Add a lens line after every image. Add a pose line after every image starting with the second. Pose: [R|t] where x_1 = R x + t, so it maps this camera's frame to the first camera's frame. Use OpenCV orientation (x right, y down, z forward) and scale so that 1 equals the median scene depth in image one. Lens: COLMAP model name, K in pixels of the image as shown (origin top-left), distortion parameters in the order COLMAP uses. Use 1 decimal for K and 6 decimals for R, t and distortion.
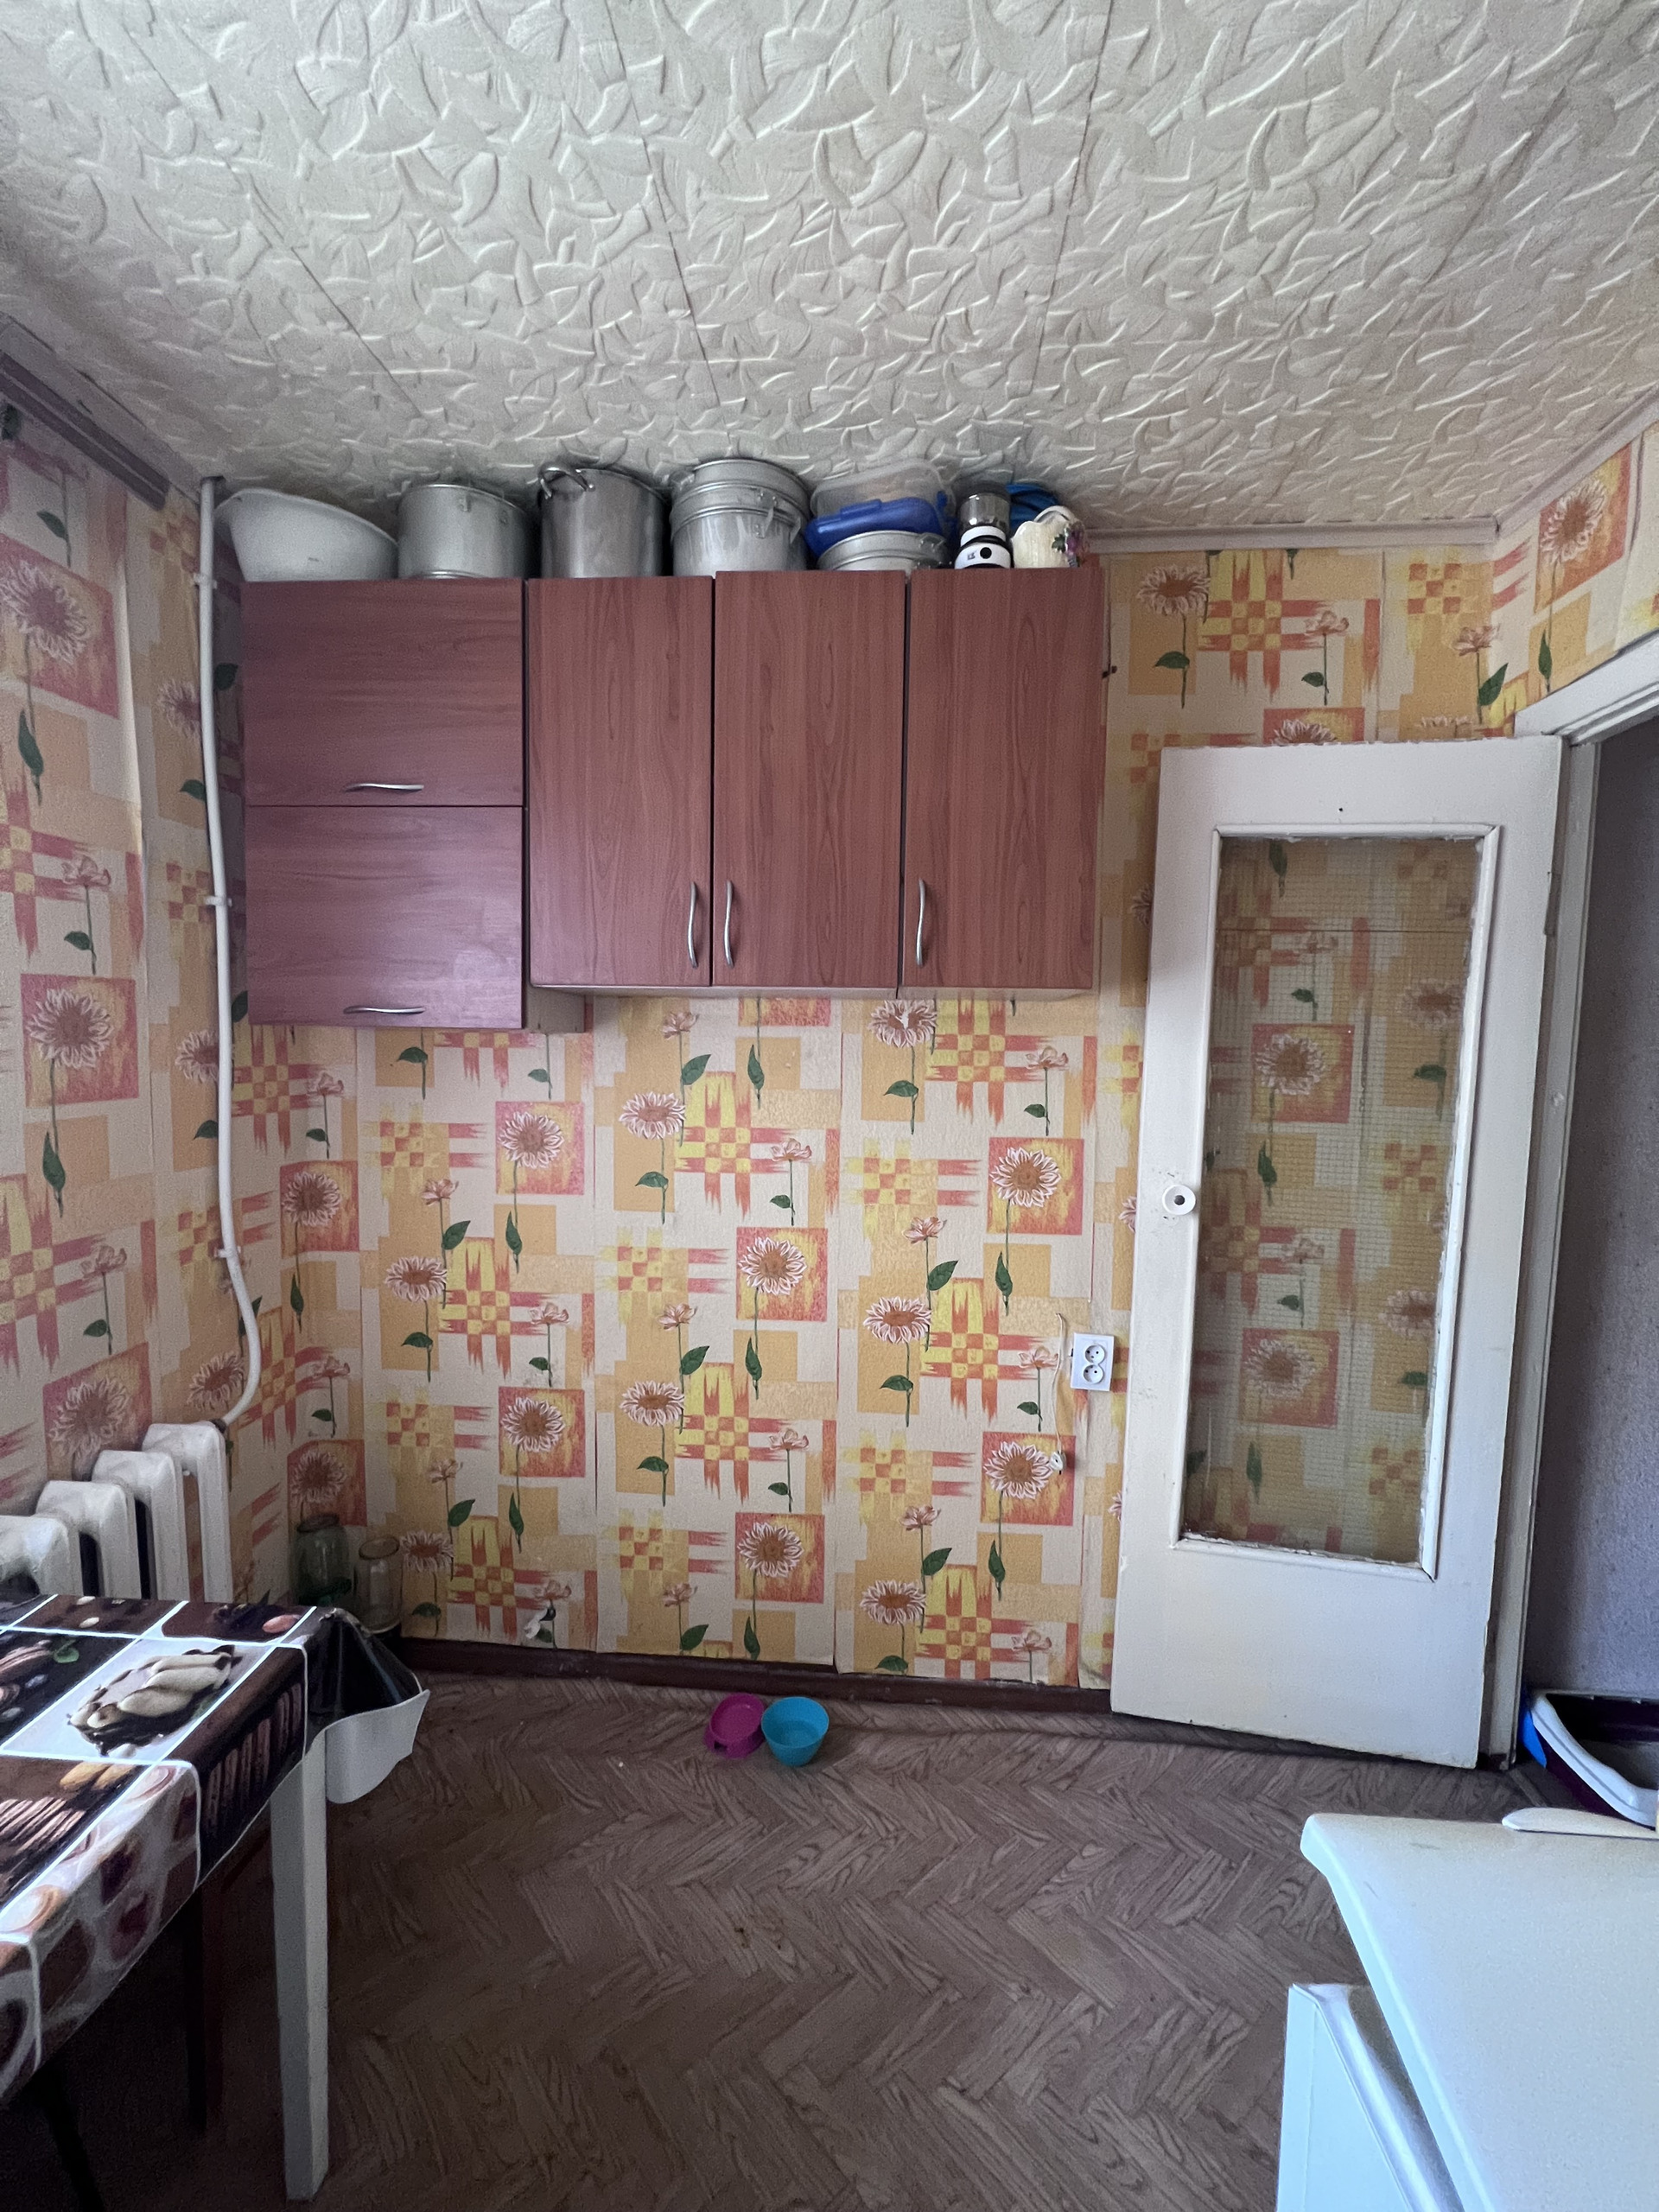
lens RADIAL K [[890.0, 0, 838.1], [0, 890.0, 1103.3], [0, 0, 1]] dist [-0.001278, 0.000710]
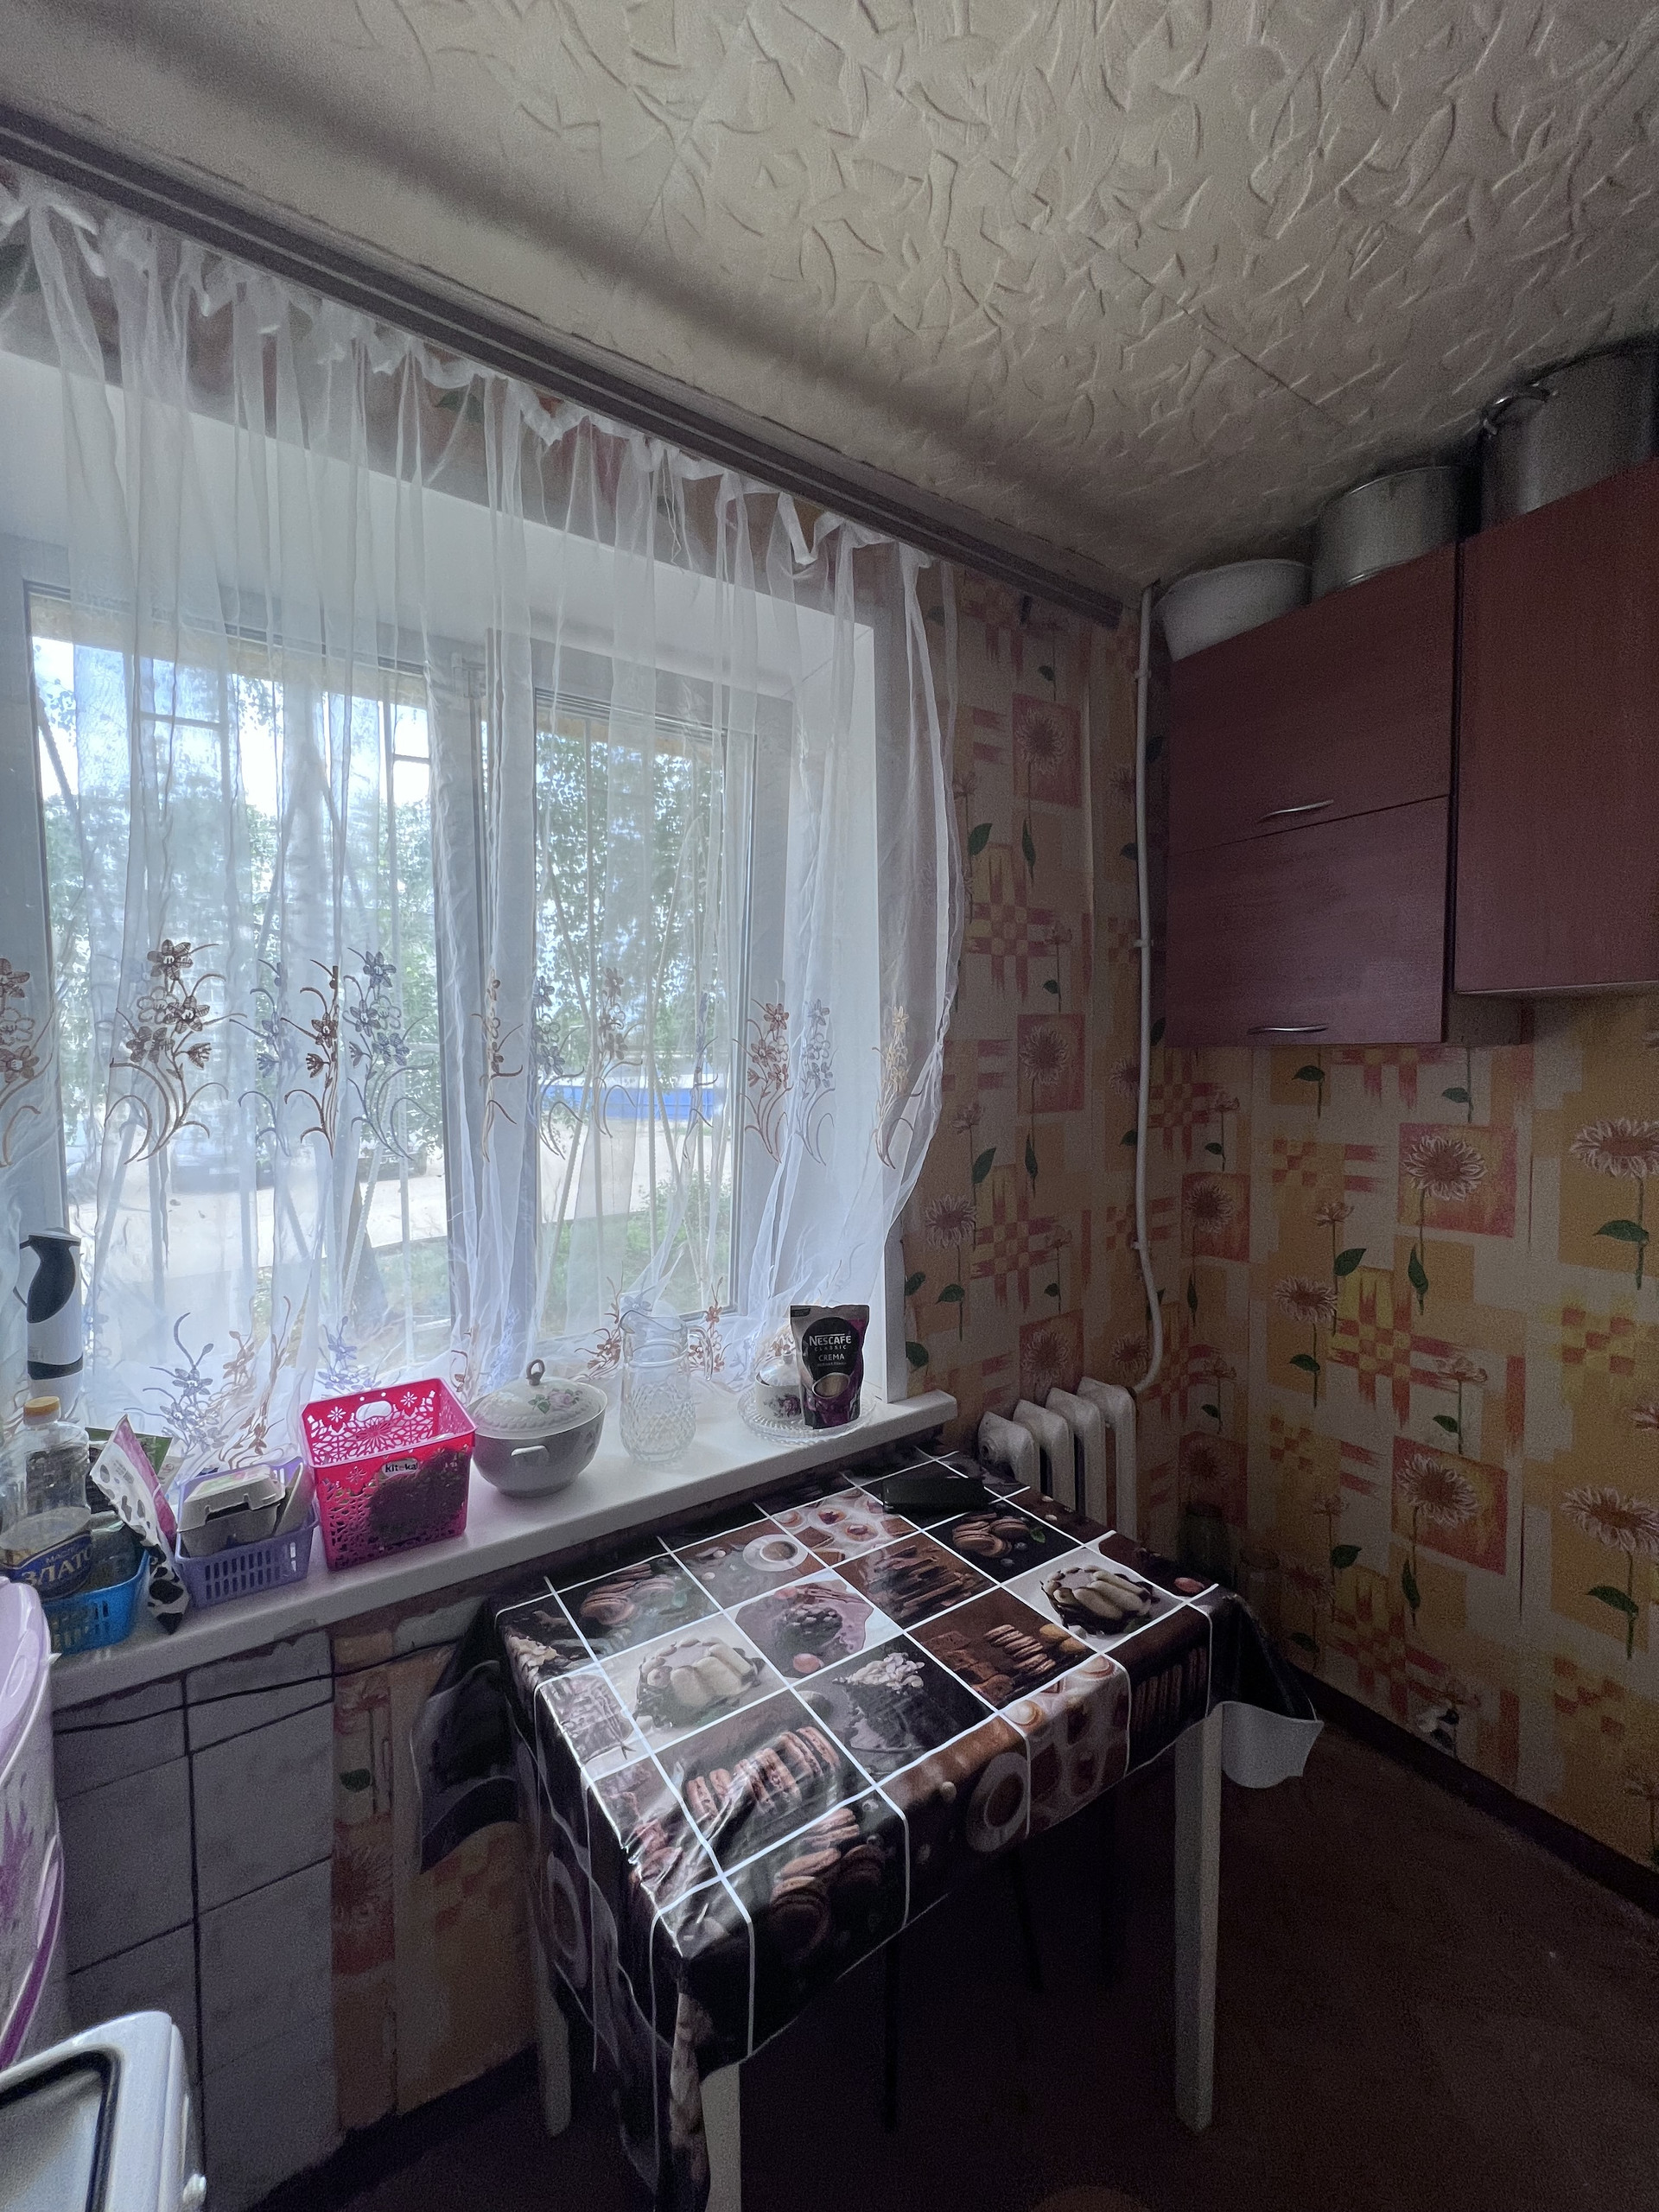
lens RADIAL K [[890.0, 0, 827.3], [0, 890.0, 1102.4], [0, 0, 1]] dist [-0.001278, 0.000710]
pose [[0.609999, 0.015663, -0.792248, -0.021749], [-0.034984, 0.999362, -0.007179, 0.004754], [0.791630, 0.032095, 0.610157, -0.034927]]
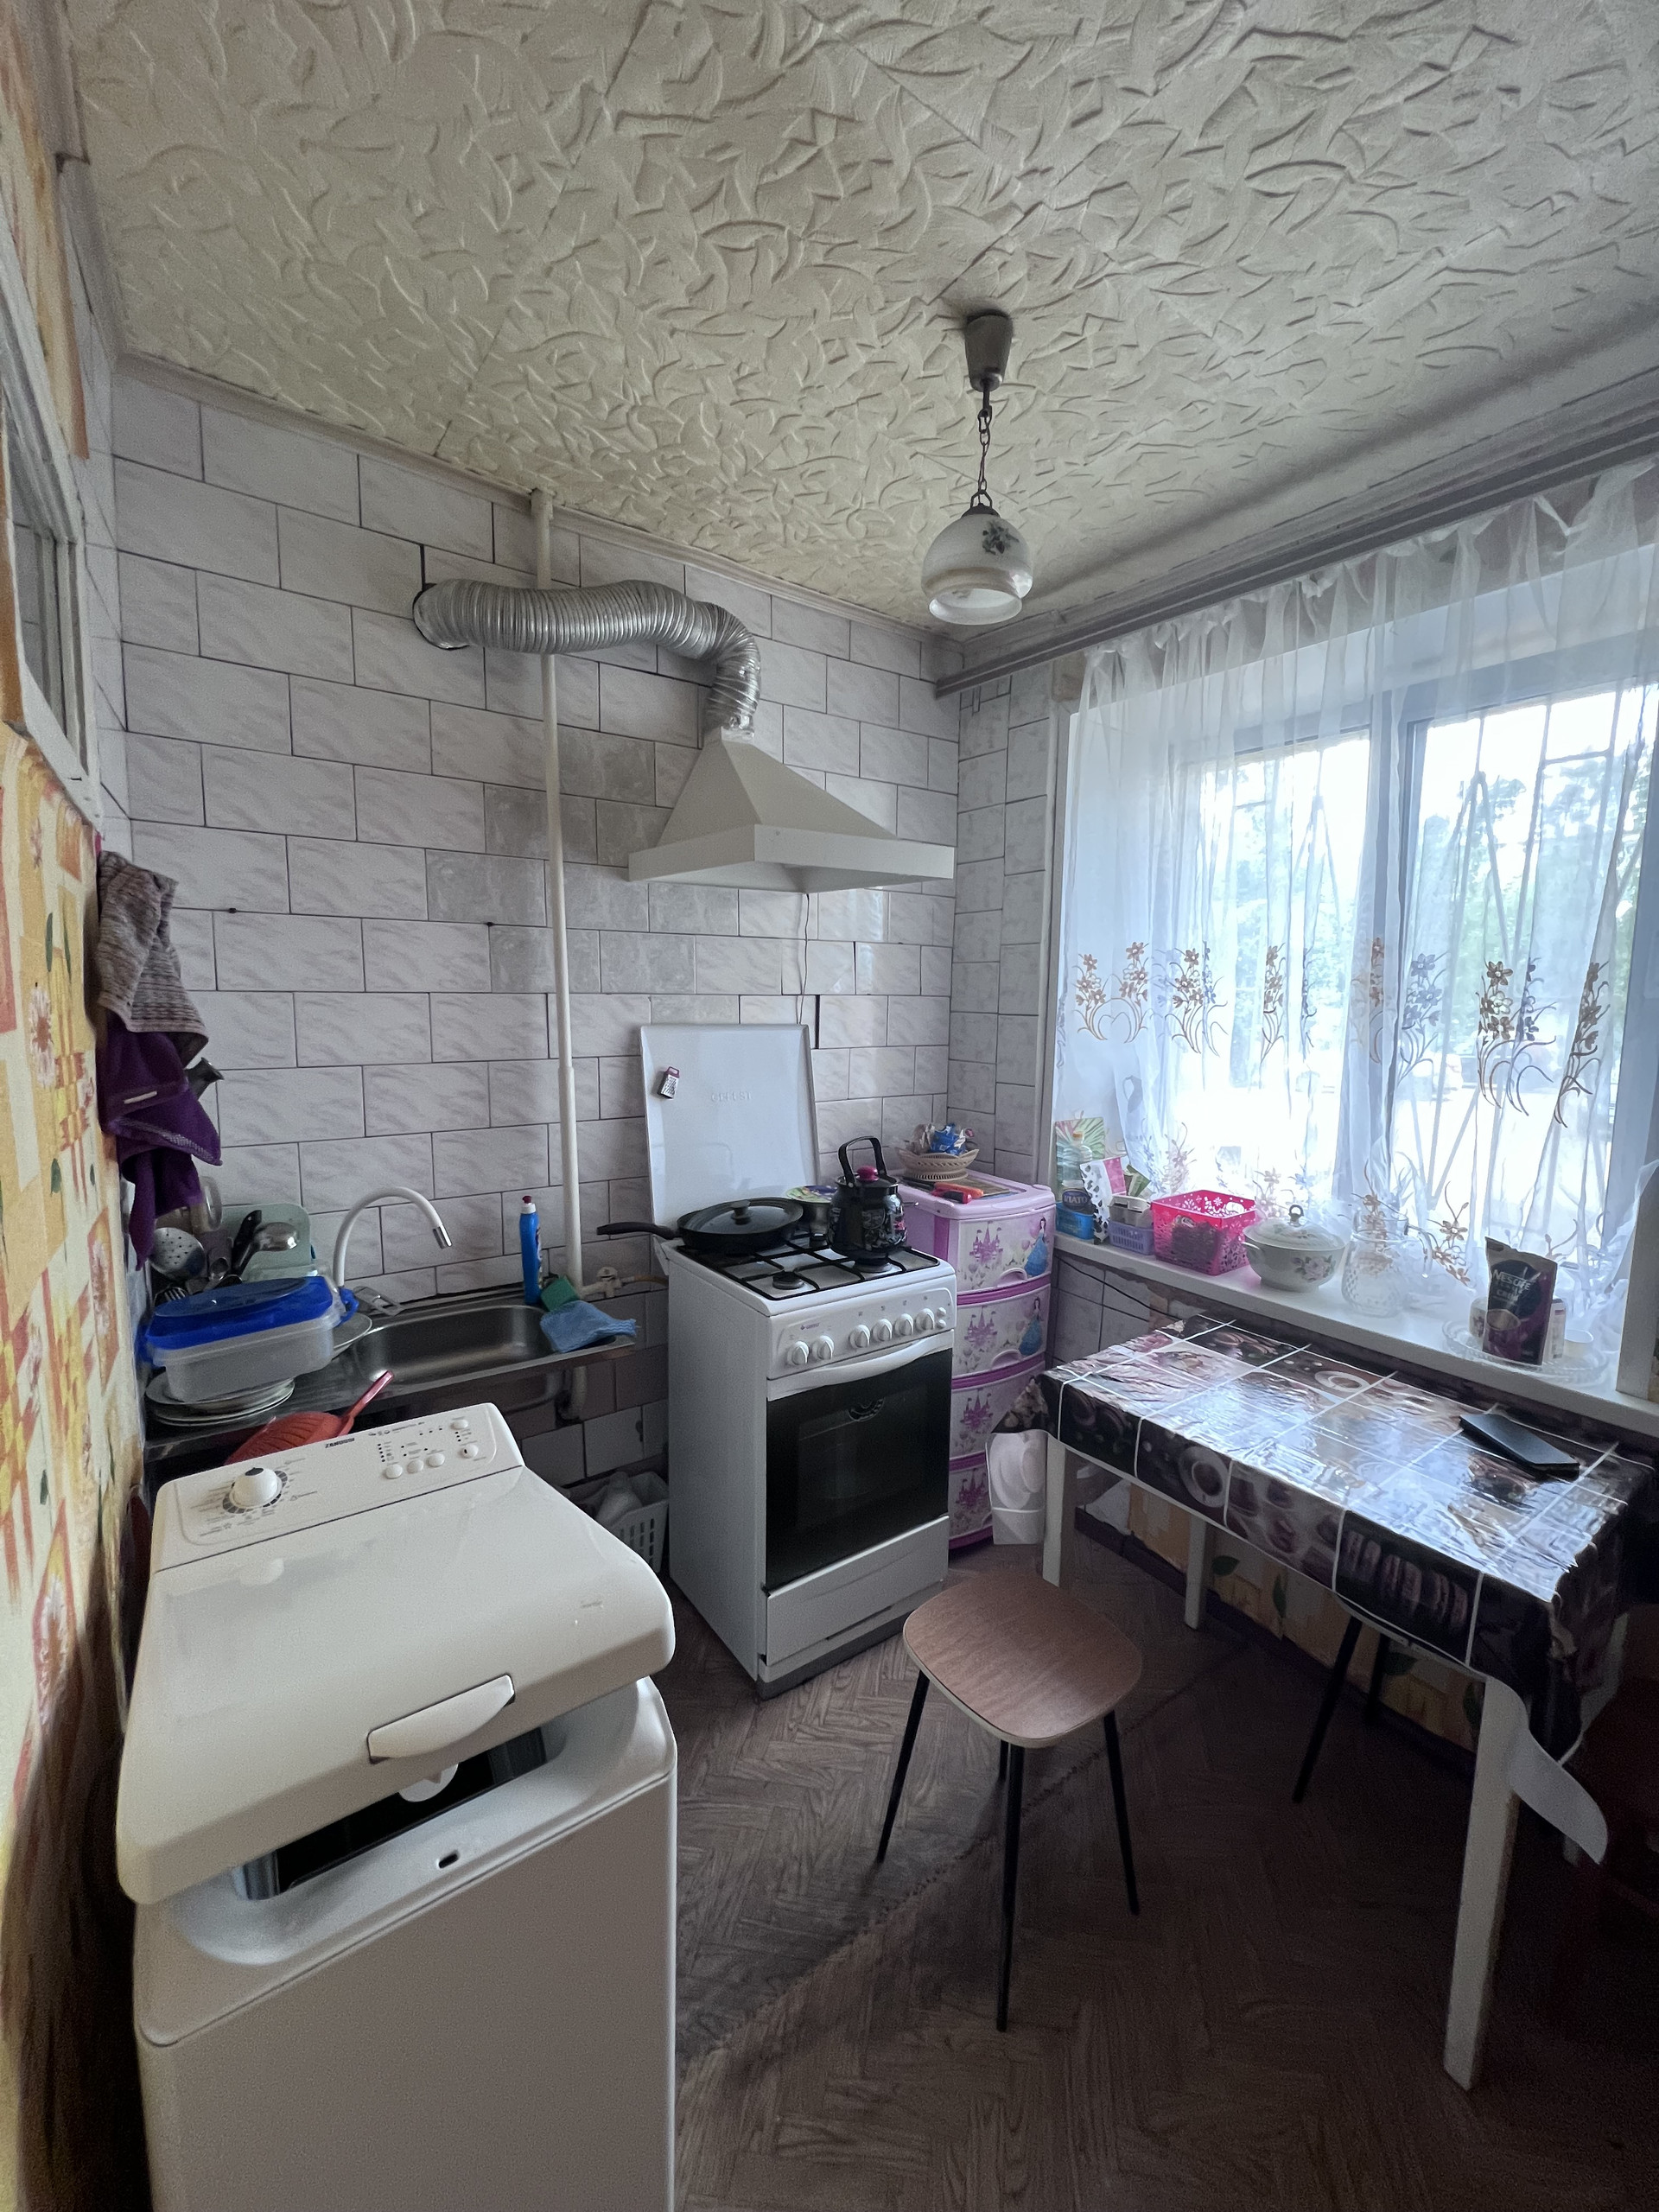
lens RADIAL K [[890.0, 0, 831.8], [0, 890.0, 1094.0], [0, 0, 1]] dist [-0.001278, 0.000710]
pose [[-0.772004, 0.041917, -0.634234, 0.429685], [-0.084522, 0.982192, 0.167796, -0.056481], [0.629973, 0.183146, -0.754713, 0.740321]]
